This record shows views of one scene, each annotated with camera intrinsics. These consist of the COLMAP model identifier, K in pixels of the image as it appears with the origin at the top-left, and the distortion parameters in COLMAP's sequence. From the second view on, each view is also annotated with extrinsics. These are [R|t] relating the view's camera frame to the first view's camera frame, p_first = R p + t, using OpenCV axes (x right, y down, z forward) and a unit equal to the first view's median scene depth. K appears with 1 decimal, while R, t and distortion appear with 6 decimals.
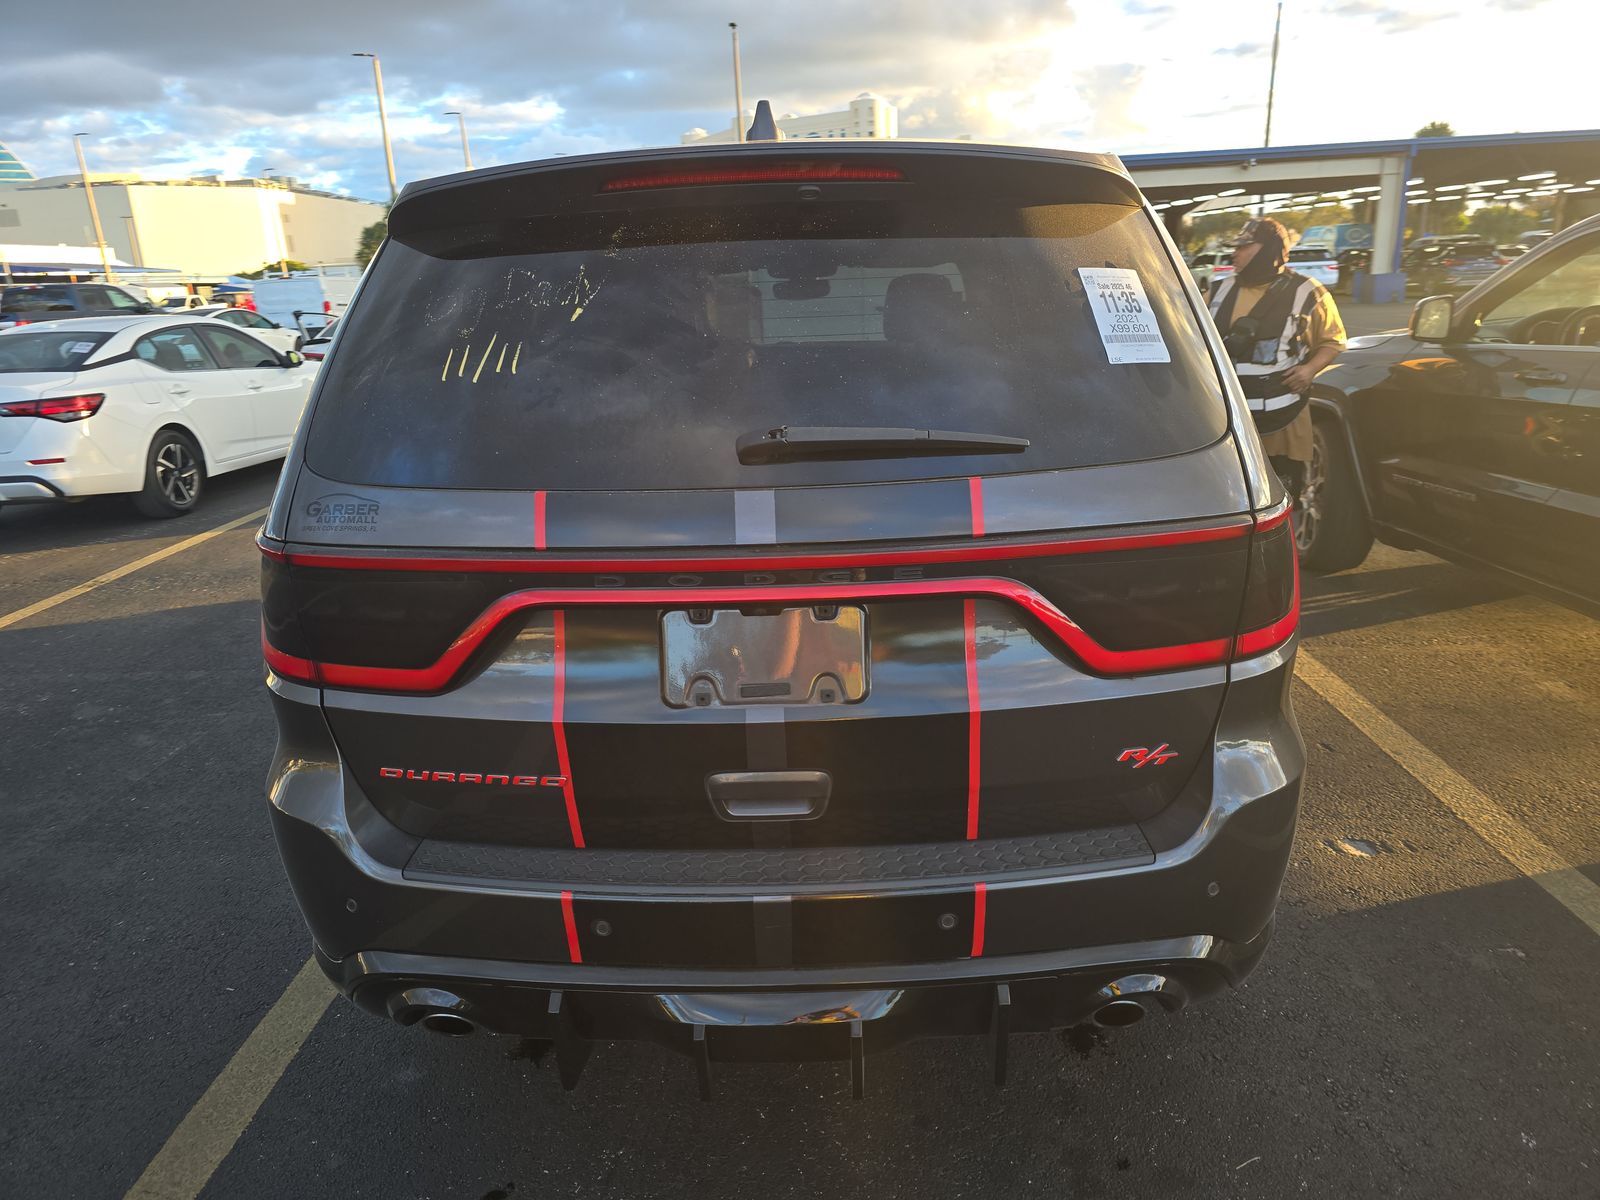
lens RADIAL K [[1079.3, 0, 800.0], [0, 1079.3, 600.0], [0, 0, 1]] dist [0.050315, -0.042701]
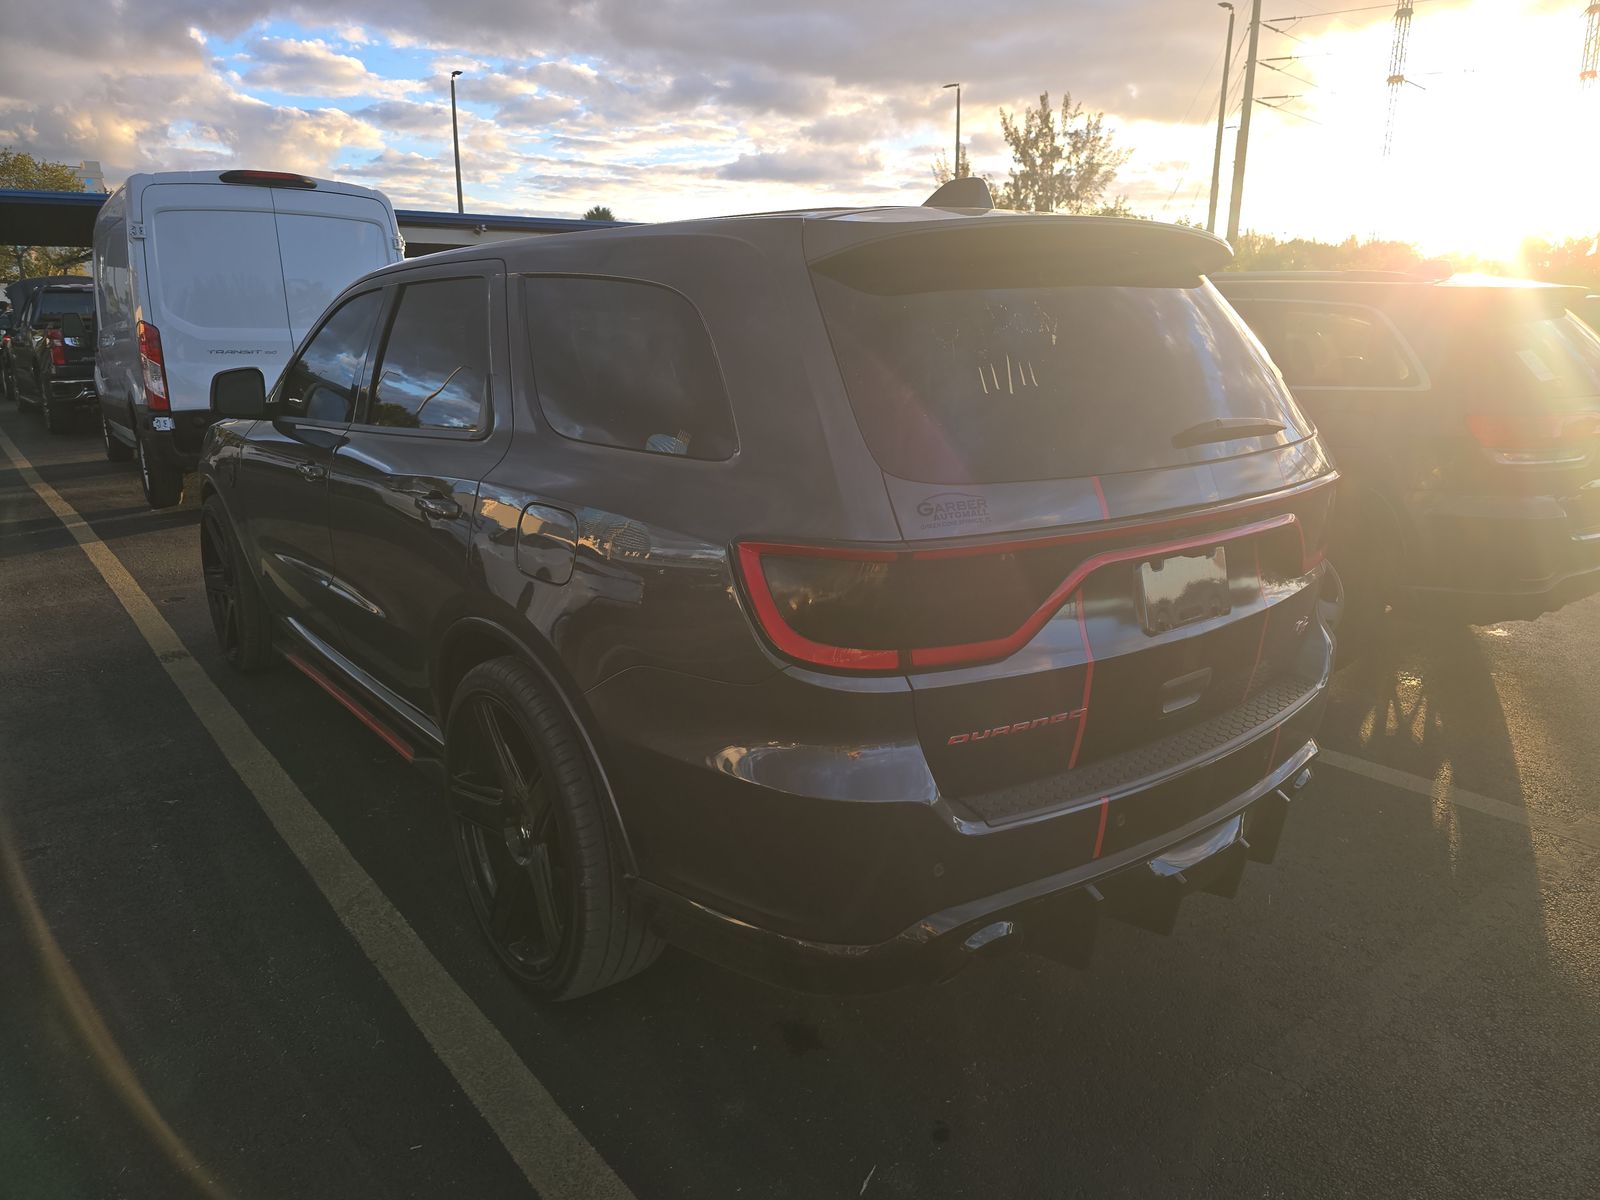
lens RADIAL K [[1079.3, 0, 800.0], [0, 1079.3, 600.0], [0, 0, 1]] dist [0.050315, -0.042701]
pose [[0.769051, -0.128419, 0.626154, -1.231120], [0.157689, 0.987449, 0.008842, -0.021162], [-0.619431, 0.091938, 0.779649, 0.221506]]
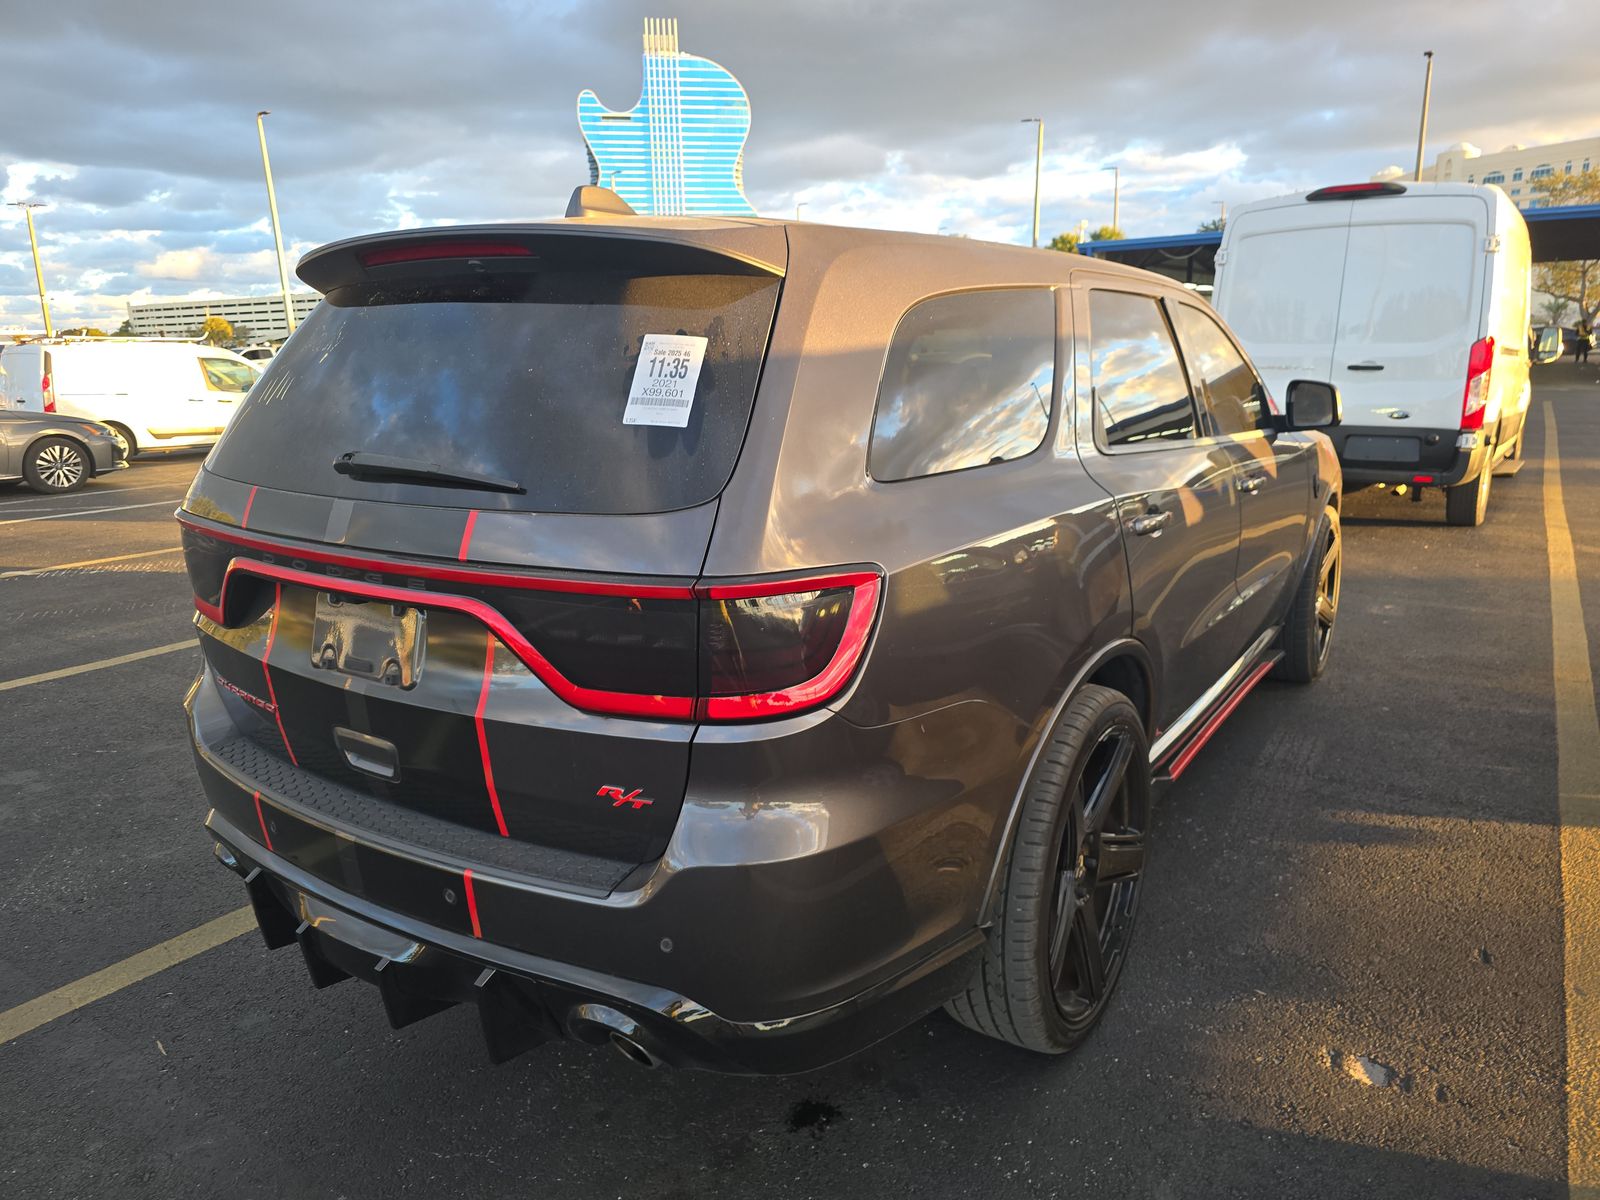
lens RADIAL K [[1079.3, 0, 800.0], [0, 1079.3, 600.0], [0, 0, 1]] dist [0.050315, -0.042701]
pose [[0.850520, 0.150029, -0.504090, 0.967502], [-0.170866, 0.985282, 0.004951, -0.077661], [0.497413, 0.081921, 0.863637, 0.170052]]
